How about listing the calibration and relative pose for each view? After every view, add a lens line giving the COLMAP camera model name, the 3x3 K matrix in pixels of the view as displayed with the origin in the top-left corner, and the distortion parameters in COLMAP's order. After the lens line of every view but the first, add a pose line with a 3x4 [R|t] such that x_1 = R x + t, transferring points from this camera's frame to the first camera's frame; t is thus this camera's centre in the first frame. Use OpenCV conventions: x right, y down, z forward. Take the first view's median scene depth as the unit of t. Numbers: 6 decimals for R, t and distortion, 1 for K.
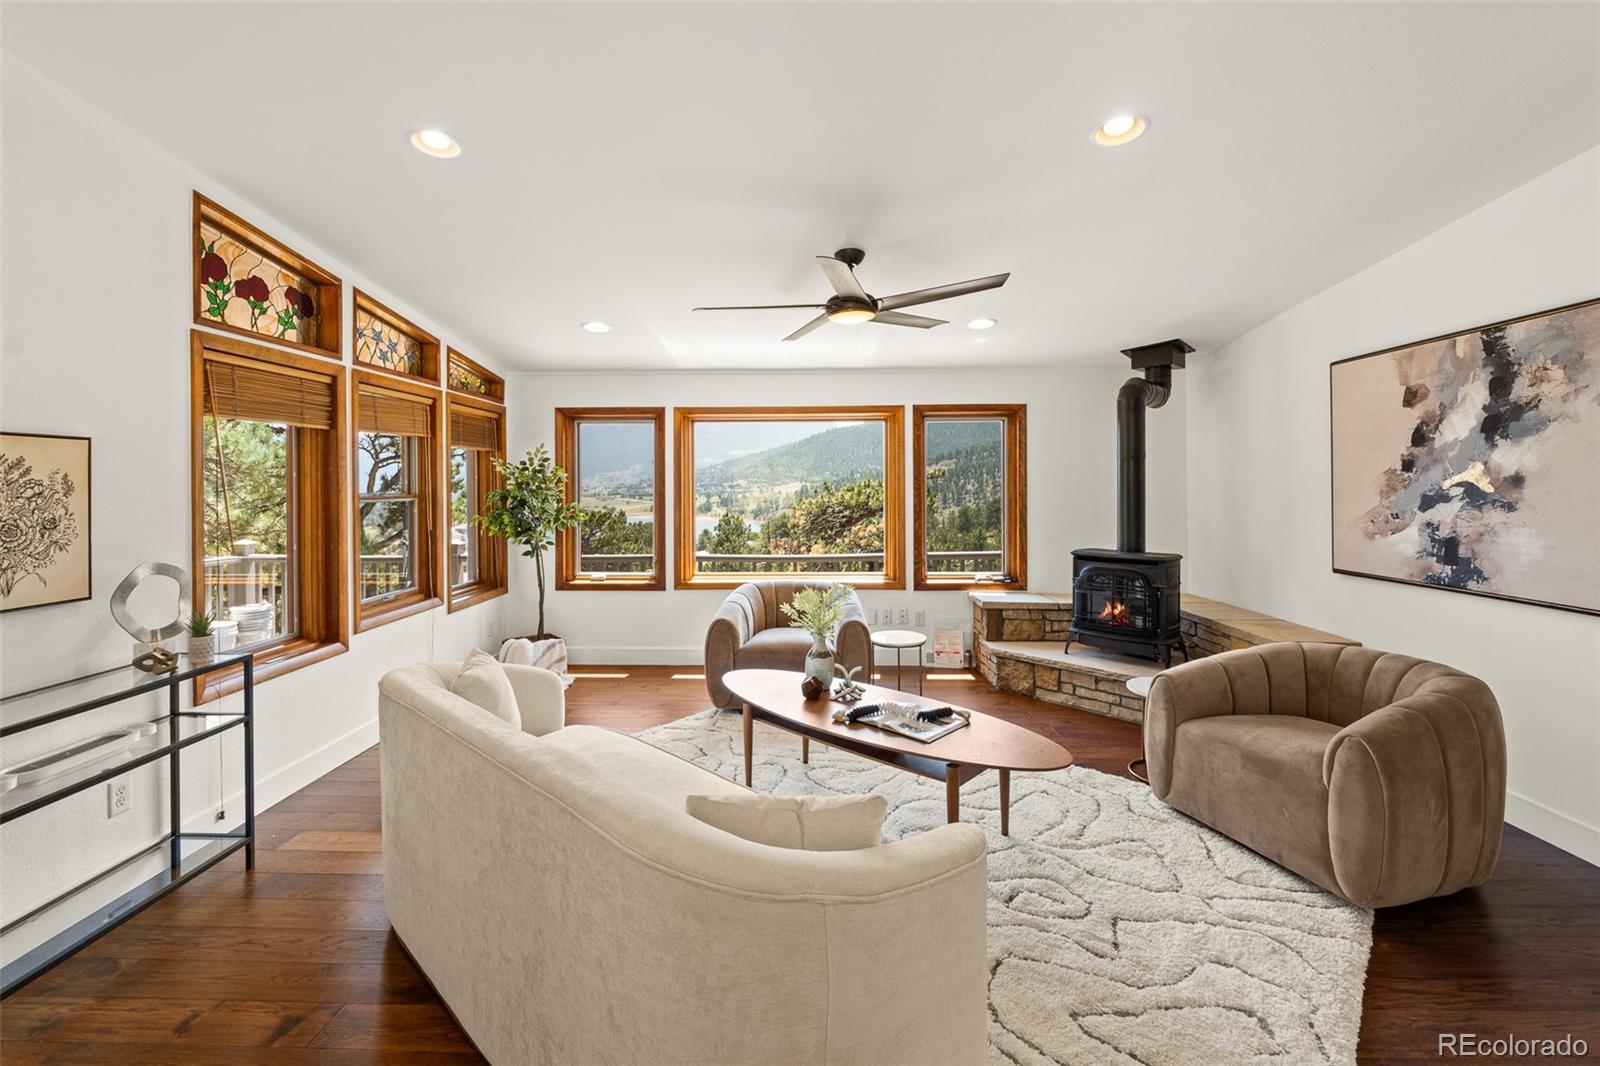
lens RADIAL K [[686.1, 0, 788.0], [0, 686.1, 511.1], [0, 0, 1]] dist [-0.005361, -0.000407]
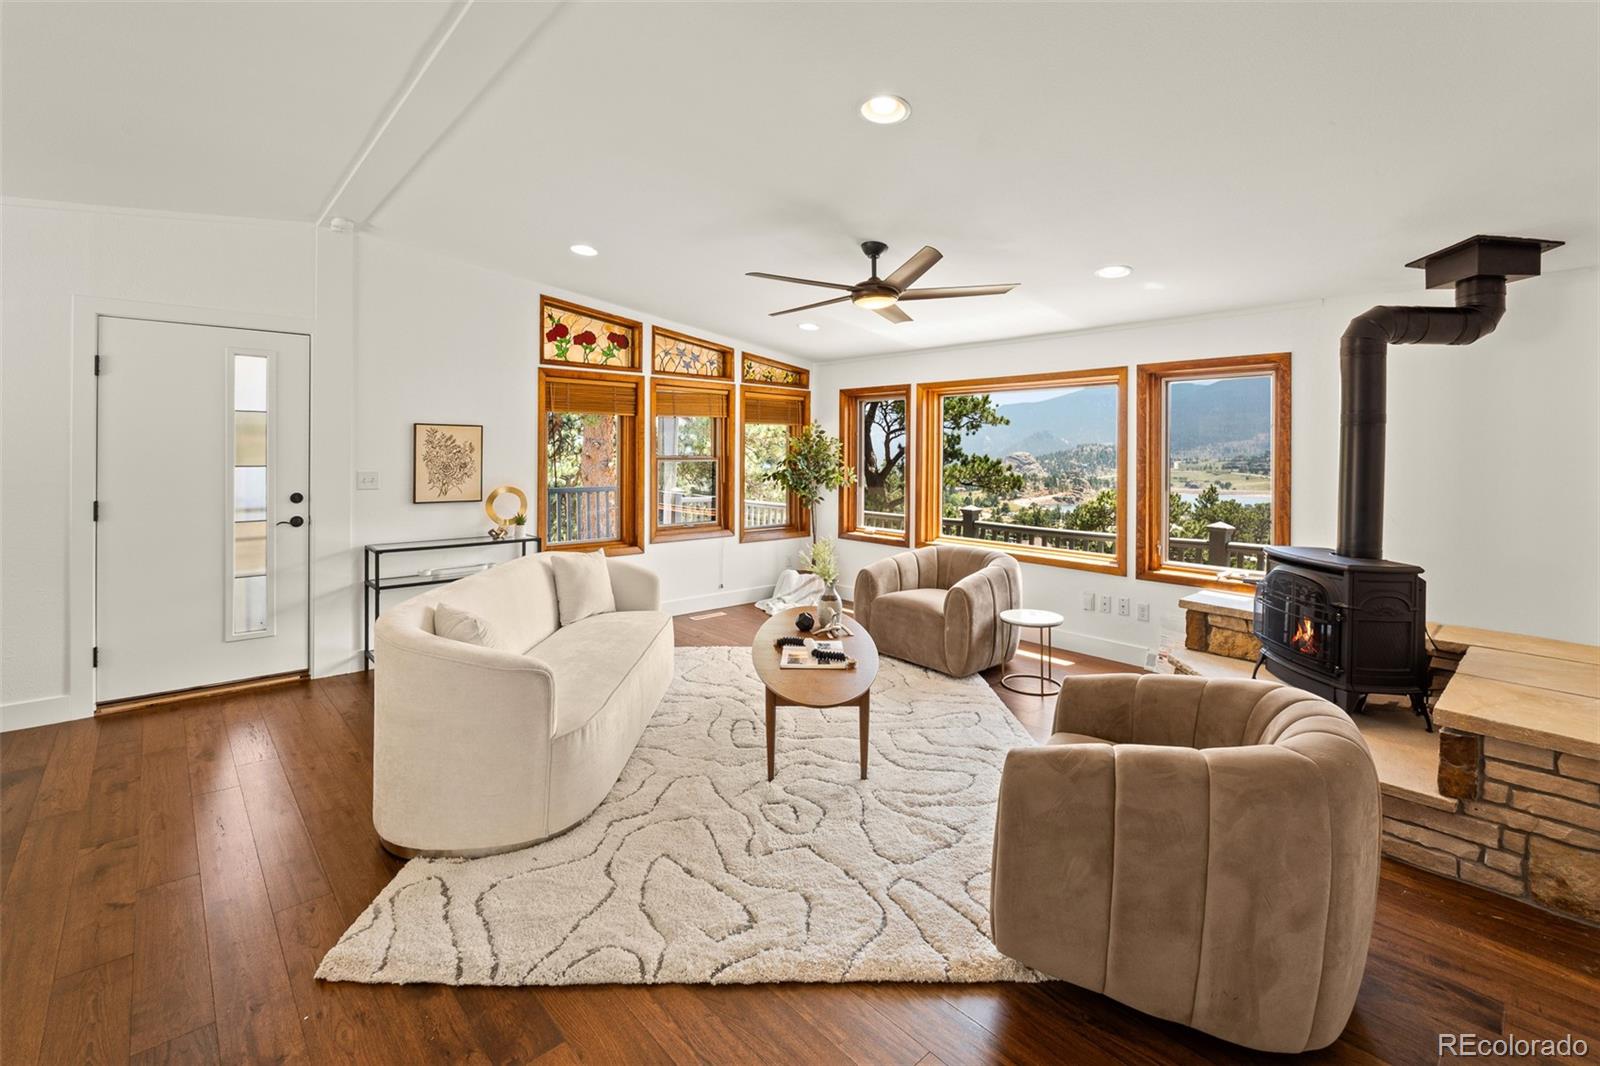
lens RADIAL K [[695.5, 0, 806.6], [0, 695.5, 485.4], [0, 0, 1]] dist [0.009742, -0.000103]
pose [[0.700138, 0.045742, -0.712541, 0.728646], [-0.041510, 0.998866, 0.023335, -0.007964], [0.712800, 0.013240, 0.701243, 0.115657]]
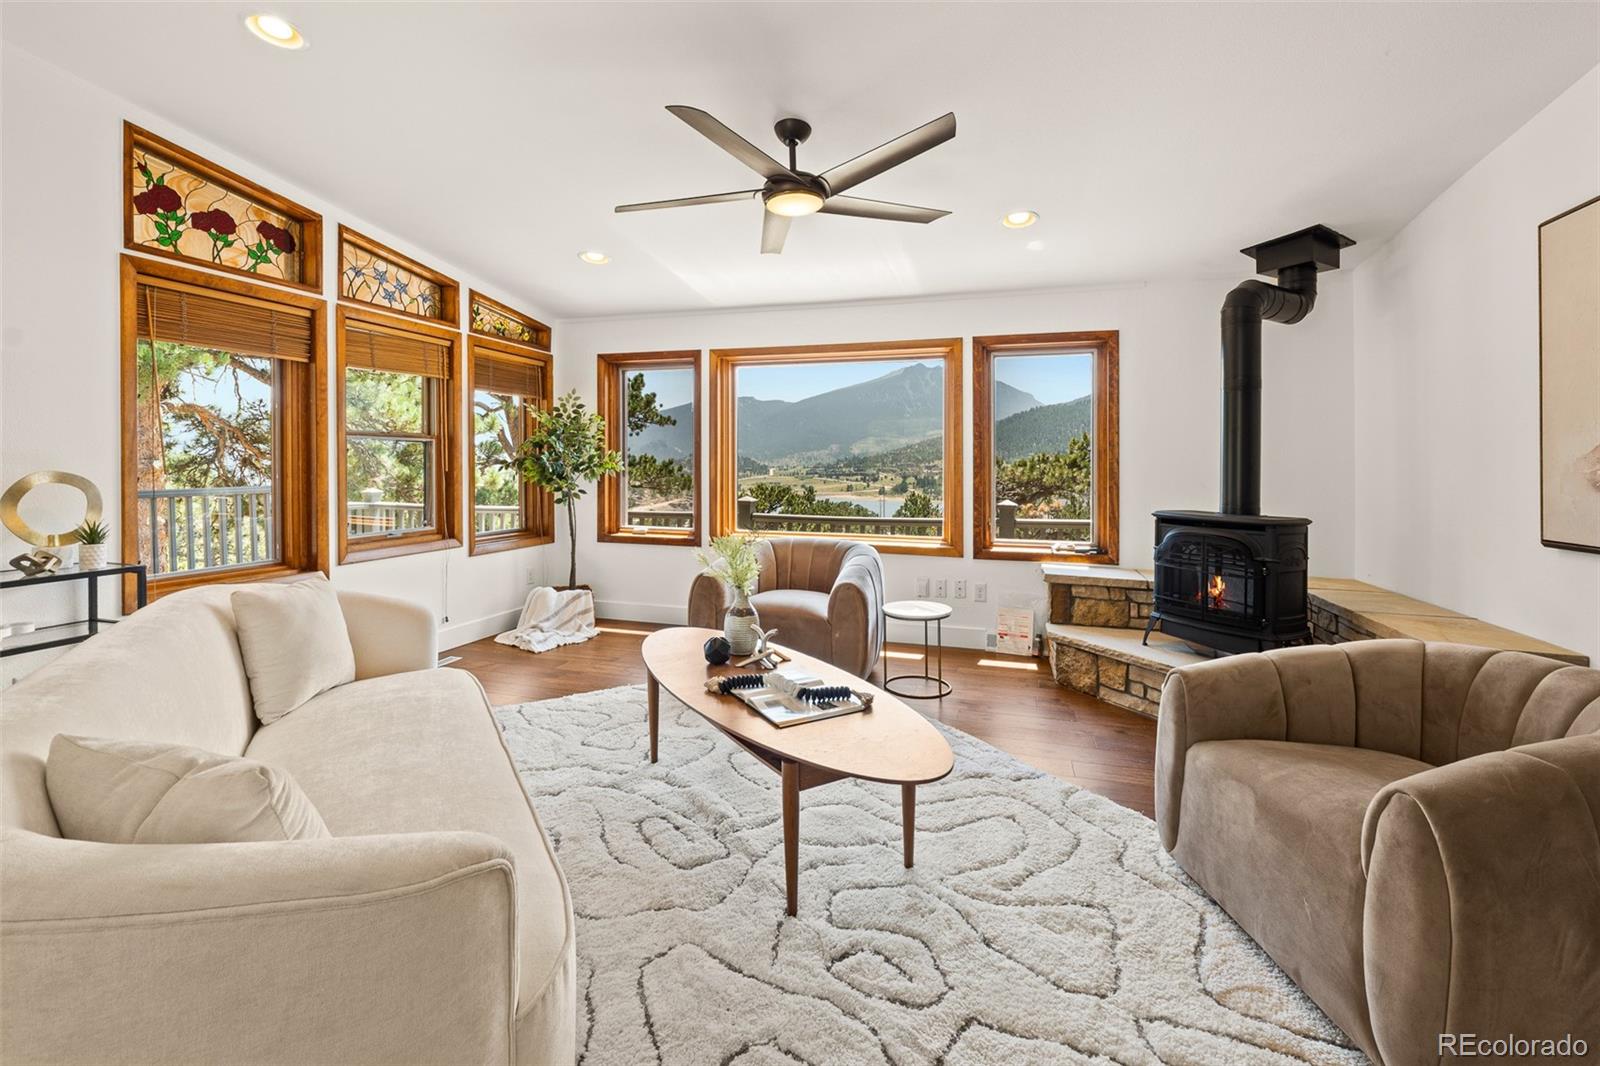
lens RADIAL K [[690.8, 0, 797.9], [0, 690.8, 488.7], [0, 0, 1]] dist [-0.005209, -0.000506]
pose [[0.964342, 0.019731, -0.263924, 0.280027], [-0.020709, 0.999785, -0.000924, 0.049937], [0.263849, 0.006357, 0.964543, 0.179895]]
